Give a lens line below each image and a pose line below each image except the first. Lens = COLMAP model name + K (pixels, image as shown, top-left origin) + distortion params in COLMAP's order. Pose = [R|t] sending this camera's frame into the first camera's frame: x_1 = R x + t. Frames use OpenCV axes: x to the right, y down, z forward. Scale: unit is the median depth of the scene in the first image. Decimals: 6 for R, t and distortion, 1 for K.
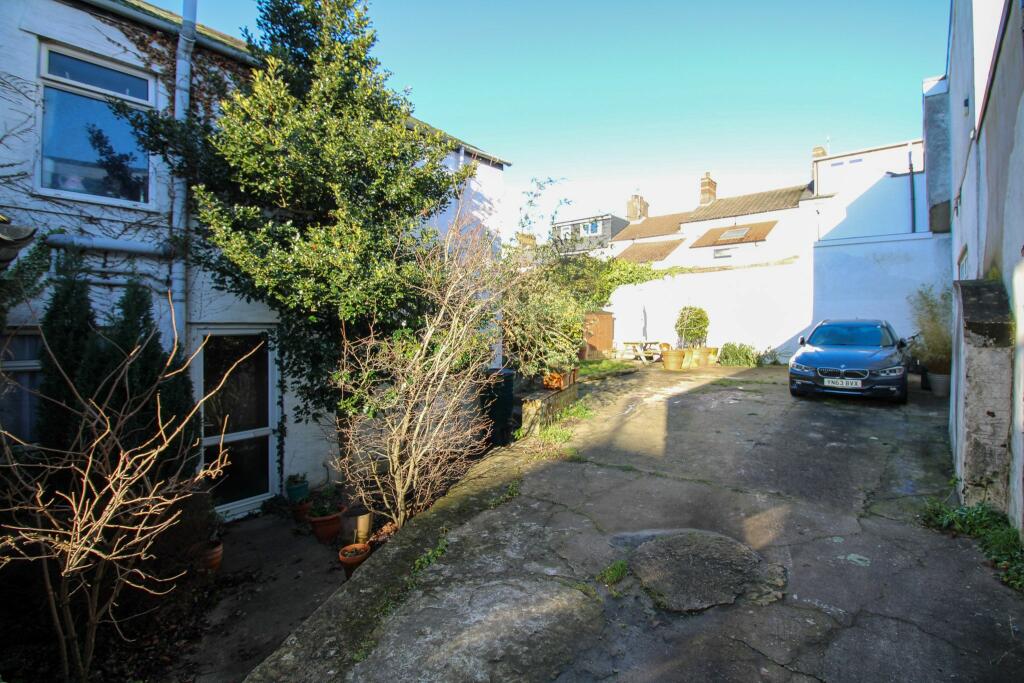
lens RADIAL K [[476.0, 0, 512.4], [0, 476.0, 322.8], [0, 0, 1]] dist [-0.021555, -0.000103]
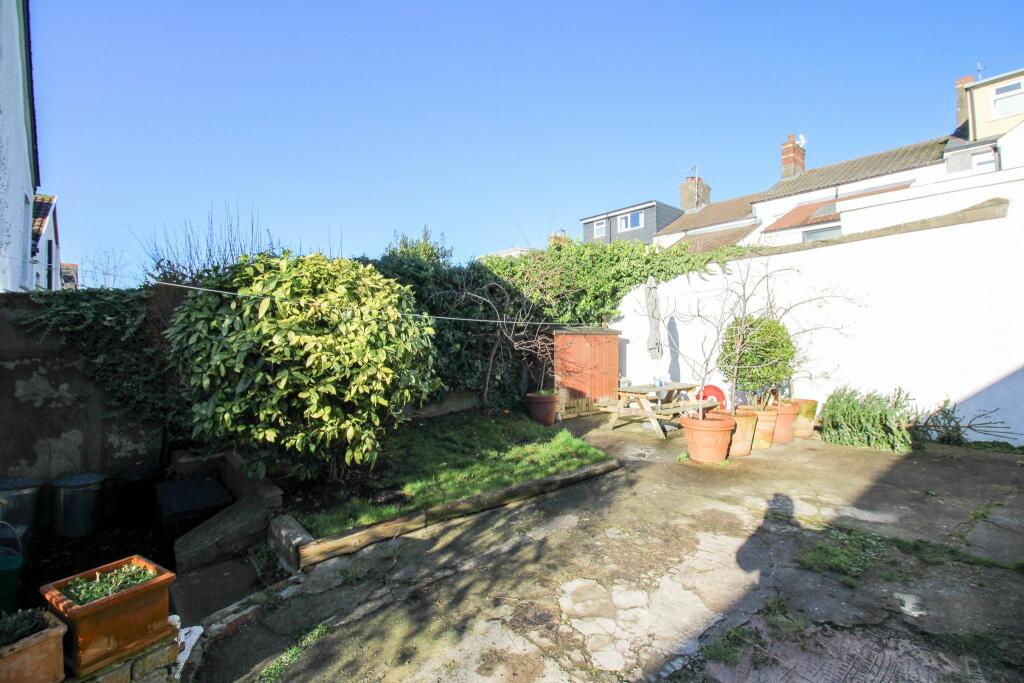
lens RADIAL K [[476.0, 0, 512.4], [0, 476.0, 322.8], [0, 0, 1]] dist [-0.021555, -0.000103]
pose [[0.987441, -0.014621, -0.157307, 0.120875], [0.008537, 0.999192, -0.039280, -0.007159], [0.157754, 0.037444, 0.986768, 0.279923]]
